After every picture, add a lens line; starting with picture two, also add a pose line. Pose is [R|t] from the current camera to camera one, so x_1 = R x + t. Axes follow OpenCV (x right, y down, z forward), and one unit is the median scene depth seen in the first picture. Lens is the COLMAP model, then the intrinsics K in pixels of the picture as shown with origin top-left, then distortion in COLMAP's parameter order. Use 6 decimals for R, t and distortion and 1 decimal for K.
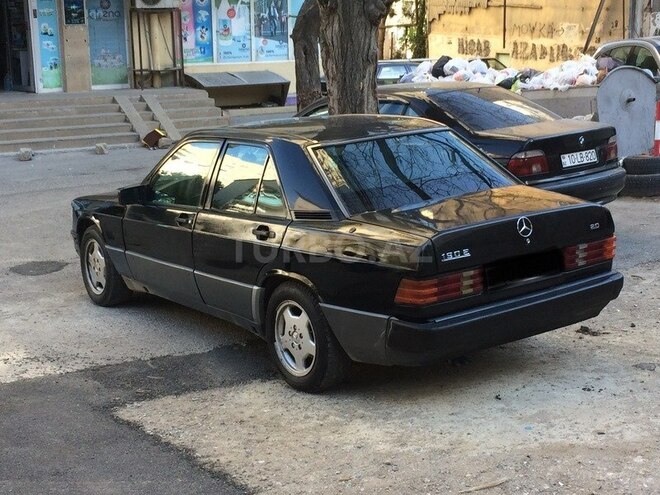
lens RADIAL K [[1057.3, 0, 331.7], [0, 1057.3, 247.6], [0, 0, 1]] dist [0.055942, 0.000000]
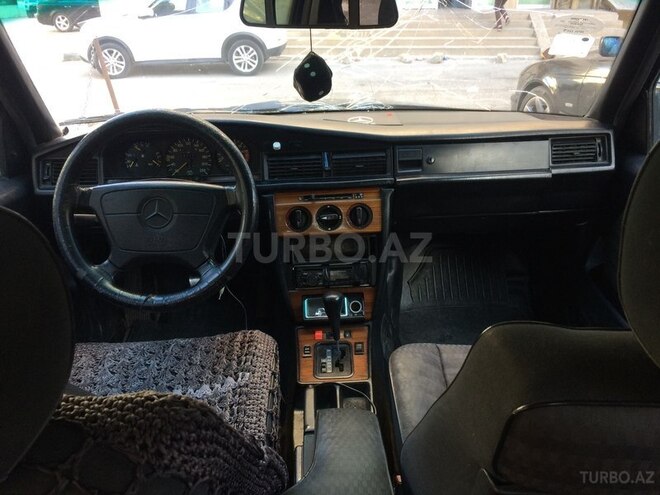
lens RADIAL K [[558.6, 0, 331.4], [0, 558.6, 251.7], [0, 0, 1]] dist [0.027916, -0.021252]
pose [[0.821599, 0.257885, -0.508400, 0.002918], [-0.131358, 0.953470, 0.271365, -0.032028], [0.554726, -0.156171, 0.817246, 0.344488]]
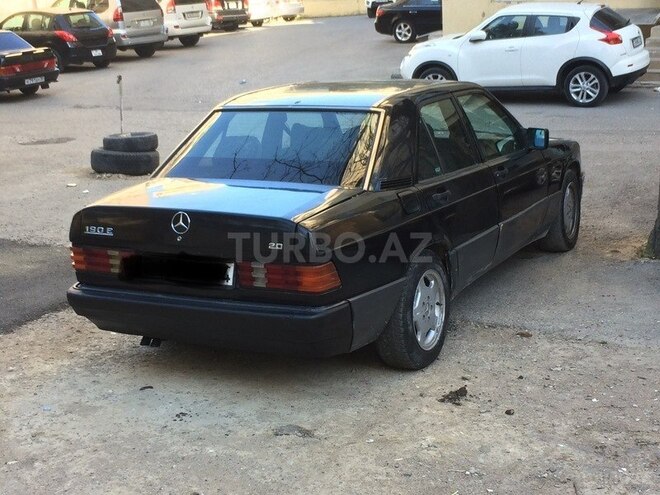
lens RADIAL K [[1057.3, 0, 330.6], [0, 1057.3, 246.6], [0, 0, 1]] dist [0.055942, 0.000000]
pose [[0.448663, 0.236122, -0.861944, 0.291998], [-0.157324, 0.970272, 0.183907, -0.053226], [0.879745, 0.053092, 0.472473, 0.192343]]
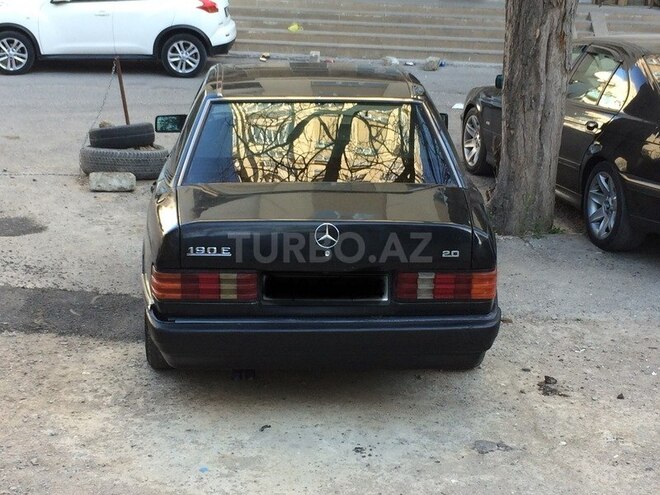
lens RADIAL K [[1142.1, 0, 328.8], [0, 1142.1, 247.5], [0, 0, 1]] dist [0.036917, 0.000000]
pose [[0.839831, 0.205496, -0.502449, 0.175883], [-0.167936, 0.978527, 0.119505, -0.032550], [0.516218, -0.015985, 0.856308, 0.071256]]
